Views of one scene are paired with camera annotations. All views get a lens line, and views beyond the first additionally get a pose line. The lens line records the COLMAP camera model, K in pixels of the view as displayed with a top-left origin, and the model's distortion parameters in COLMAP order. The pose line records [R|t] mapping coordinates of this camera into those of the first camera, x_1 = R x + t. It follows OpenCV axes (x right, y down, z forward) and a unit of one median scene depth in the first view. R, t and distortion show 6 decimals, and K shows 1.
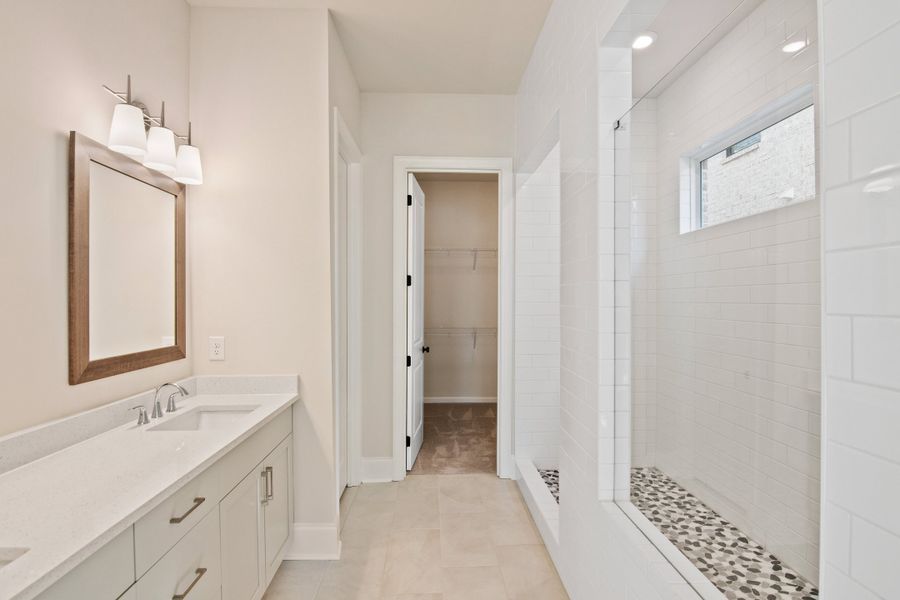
lens RADIAL K [[438.0, 0, 449.9], [0, 438.0, 296.9], [0, 0, 1]] dist [0.030910, -0.018829]
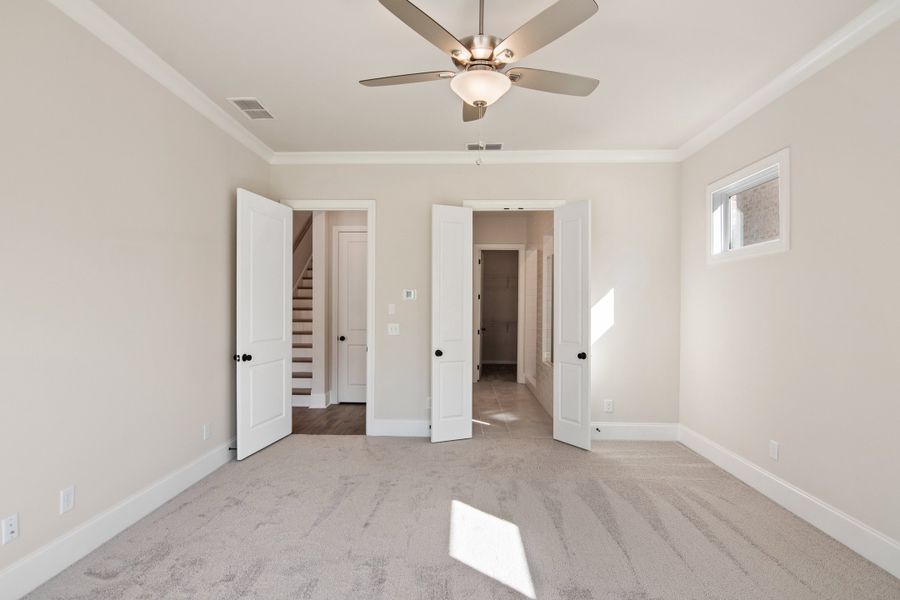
lens RADIAL K [[442.7, 0, 450.0], [0, 442.7, 300.0], [0, 0, 1]] dist [-0.000156, -0.016335]
pose [[0.997440, 0.012433, -0.070419, -0.107193], [-0.012890, 0.999899, -0.006046, -0.006721], [0.070337, 0.006938, 0.997499, -1.721784]]
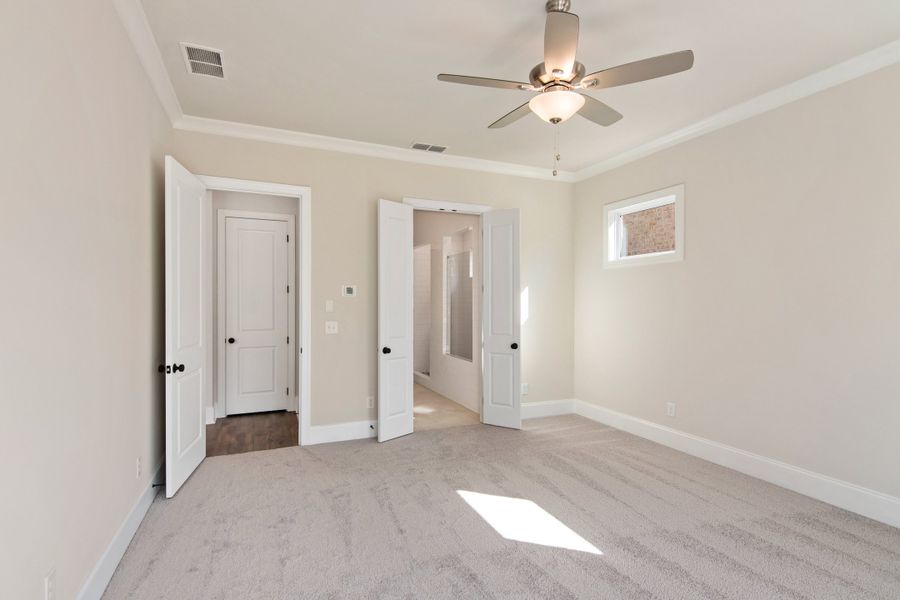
lens RADIAL K [[438.0, 0, 449.9], [0, 438.0, 296.9], [0, 0, 1]] dist [0.030910, -0.018829]
pose [[0.932487, 0.013575, 0.360948, -0.634355], [-0.010852, 0.999895, -0.009569, -0.001990], [-0.361040, 0.005006, 0.932537, -1.665943]]
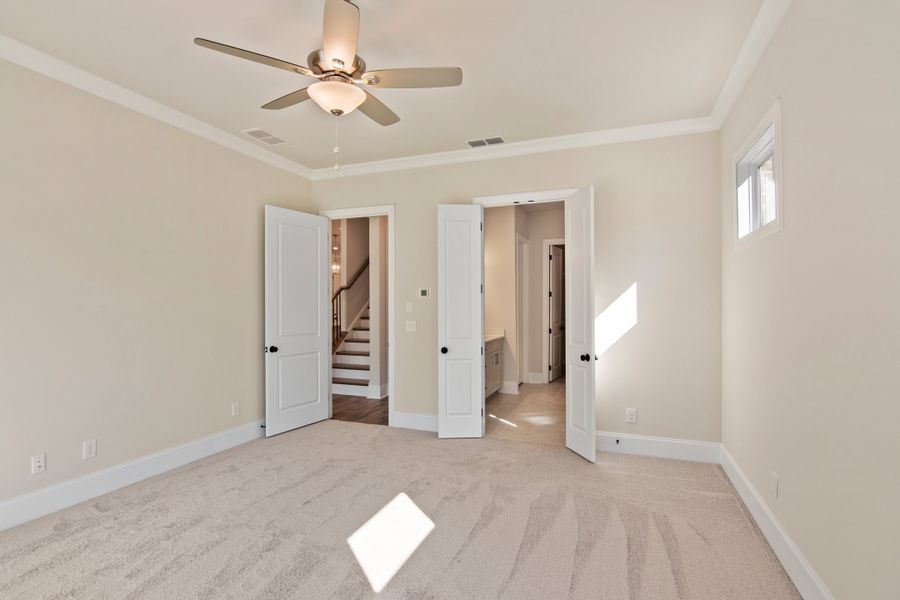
lens RADIAL K [[441.9, 0, 450.5], [0, 441.9, 295.6], [0, 0, 1]] dist [0.000828, -0.019909]
pose [[0.918114, -0.000948, -0.396315, 0.426490], [-0.003308, 0.999944, -0.010054, -0.008909], [0.396303, 0.010542, 0.918059, -1.604382]]
